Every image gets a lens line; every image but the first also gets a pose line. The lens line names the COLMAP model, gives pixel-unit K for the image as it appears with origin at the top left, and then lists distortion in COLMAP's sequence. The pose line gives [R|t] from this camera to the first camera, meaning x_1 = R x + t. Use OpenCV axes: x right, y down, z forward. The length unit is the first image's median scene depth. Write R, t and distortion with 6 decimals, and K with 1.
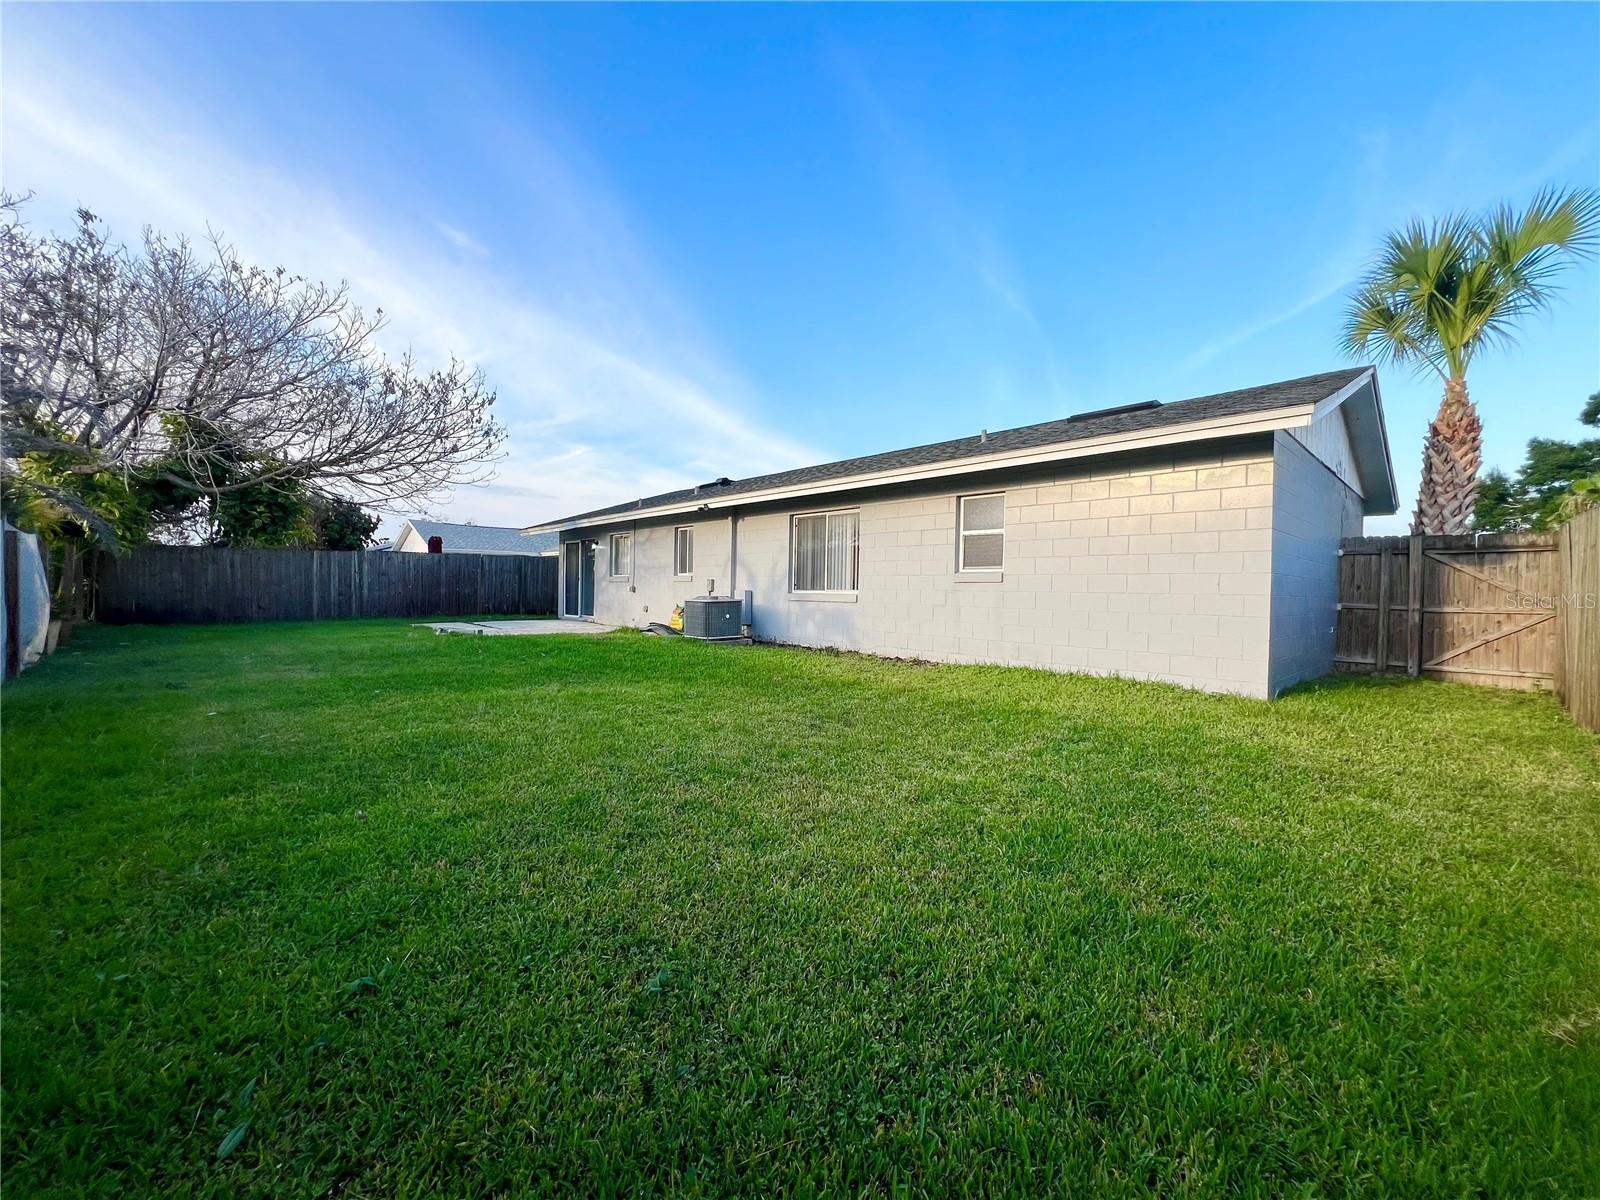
lens RADIAL K [[638.9, 0, 801.4], [0, 638.9, 593.2], [0, 0, 1]] dist [0.001030, -0.000635]
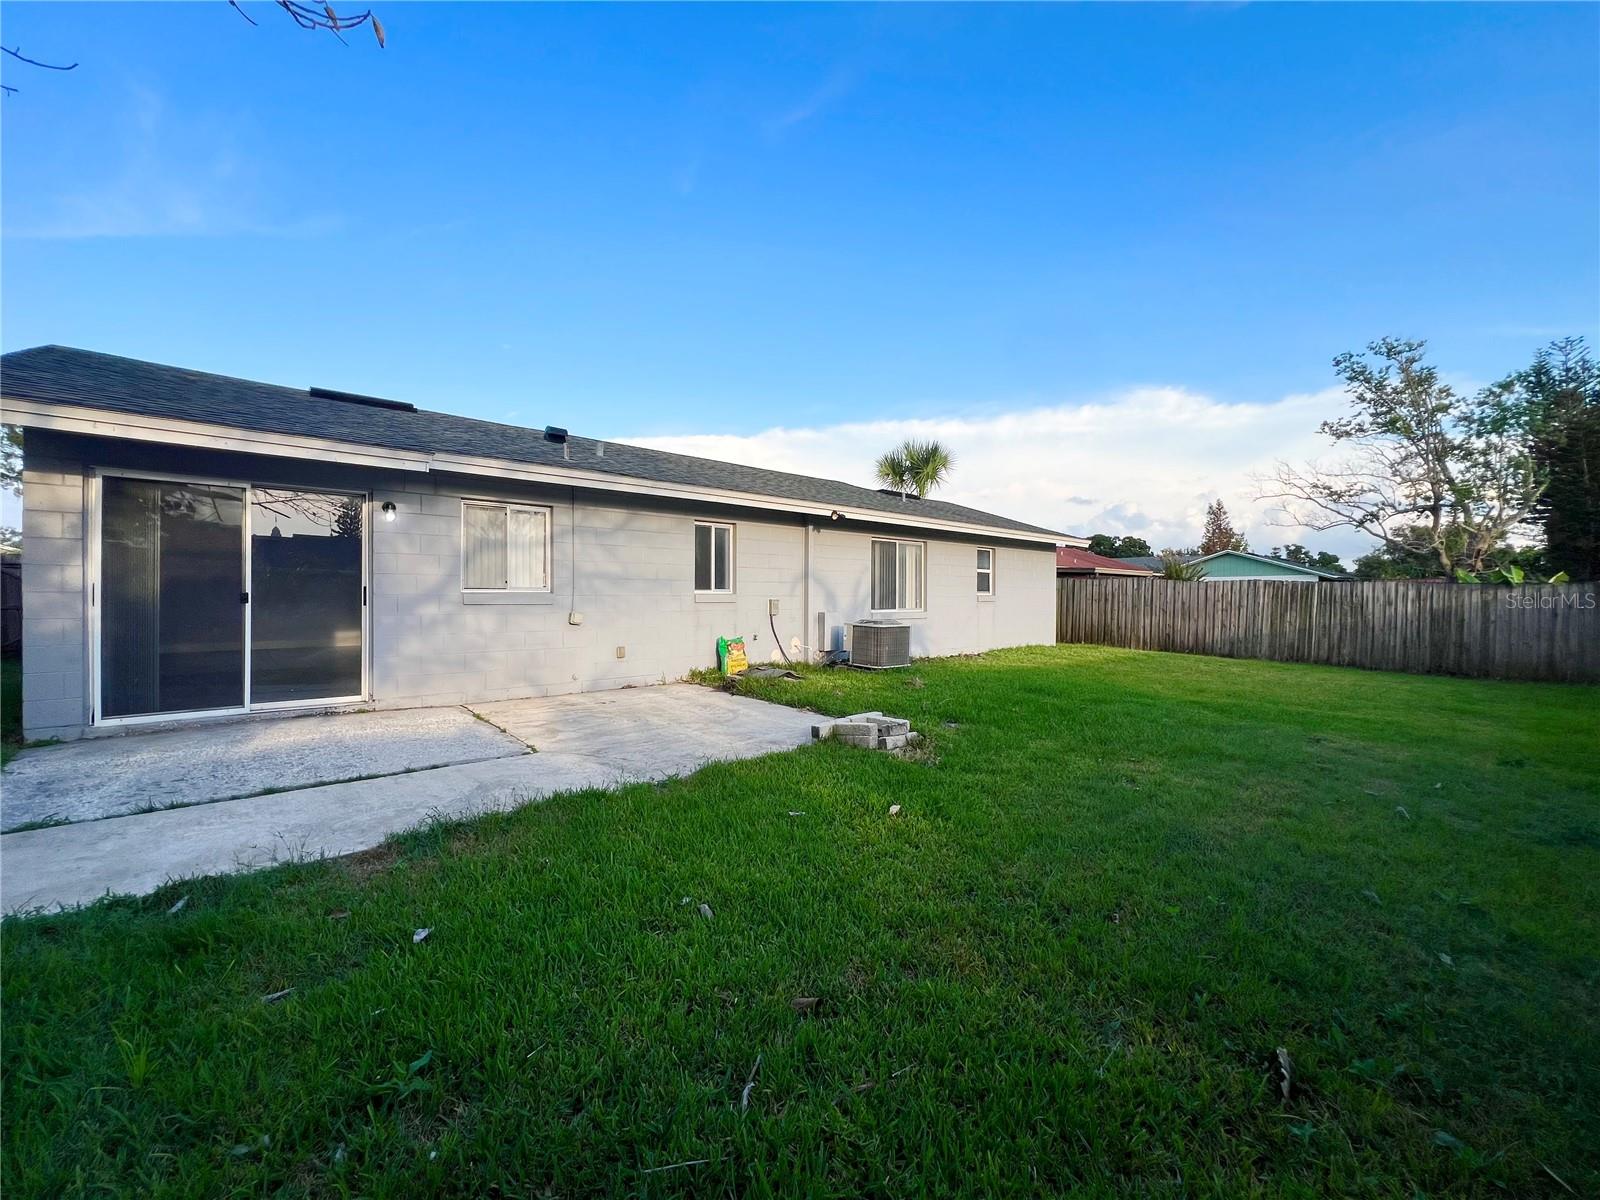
lens RADIAL K [[638.9, 0, 800.0], [0, 638.9, 599.4], [0, 0, 1]] dist [0.001030, -0.000635]
pose [[0.018458, -0.006579, 0.999808, -0.796714], [0.014623, 0.999873, 0.006310, -0.022823], [-0.999723, 0.014504, 0.018552, 0.830339]]
